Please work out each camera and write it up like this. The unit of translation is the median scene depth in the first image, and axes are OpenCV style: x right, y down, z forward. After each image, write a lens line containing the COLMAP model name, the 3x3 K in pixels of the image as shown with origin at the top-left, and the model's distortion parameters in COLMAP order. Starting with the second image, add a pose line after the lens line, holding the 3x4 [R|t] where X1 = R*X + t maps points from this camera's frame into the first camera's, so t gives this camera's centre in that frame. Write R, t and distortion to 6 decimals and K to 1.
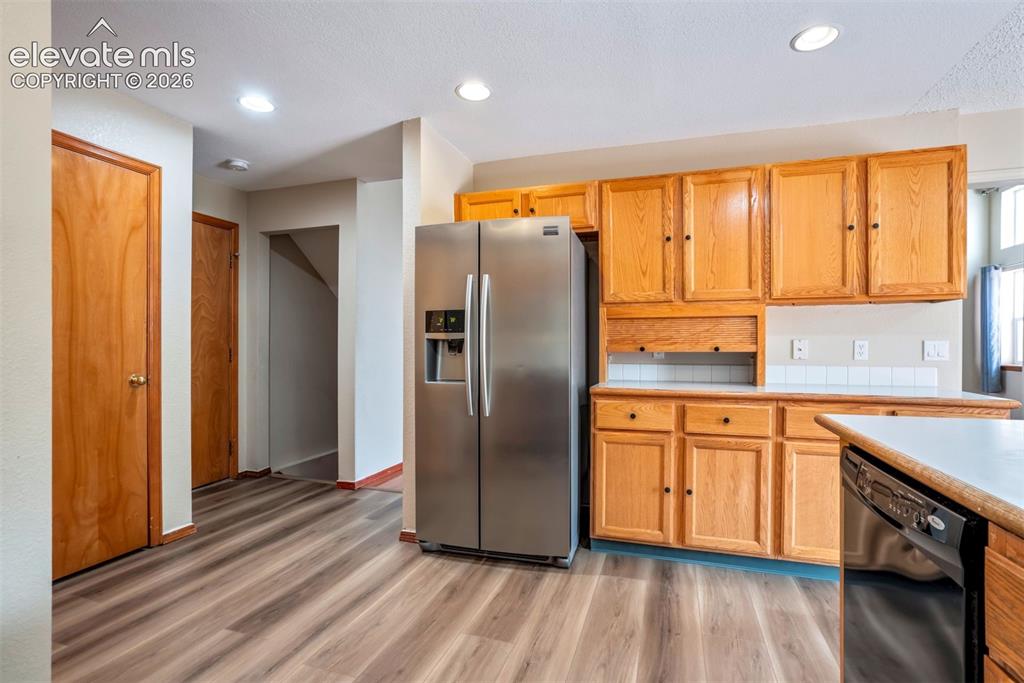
lens RADIAL K [[486.7, 0, 511.9], [0, 486.7, 344.9], [0, 0, 1]] dist [-0.021915, 0.006802]
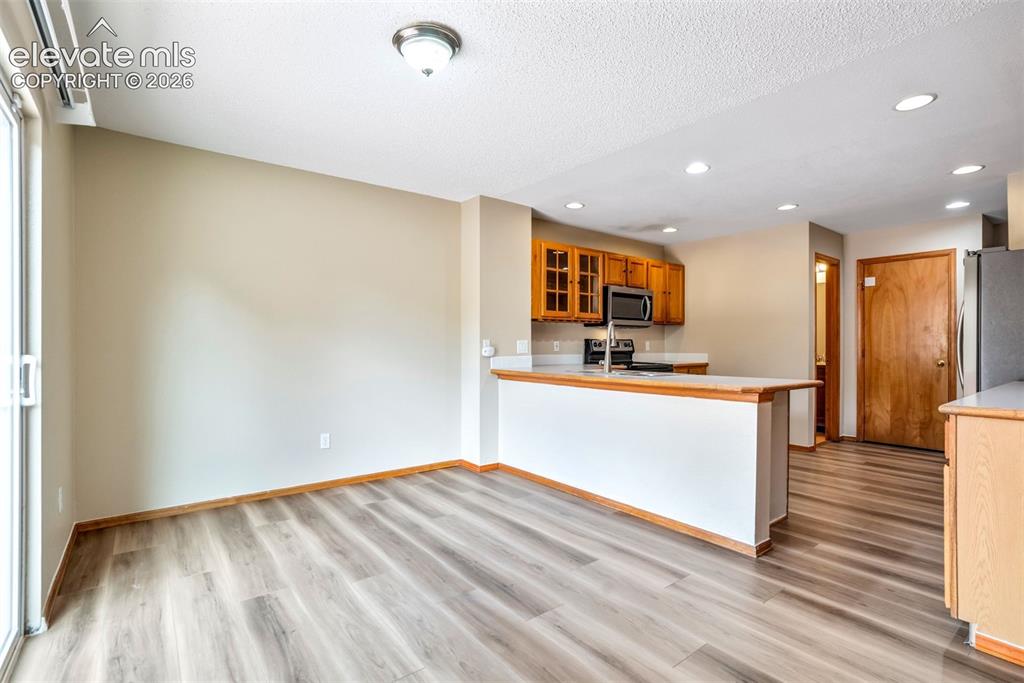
lens RADIAL K [[486.7, 0, 510.9], [0, 486.7, 340.9], [0, 0, 1]] dist [-0.021915, 0.006802]
pose [[-0.570194, -0.008073, -0.821470, 1.854827], [-0.005544, 0.999967, -0.005979, 0.001980], [0.821491, 0.001145, -0.570220, 0.693856]]
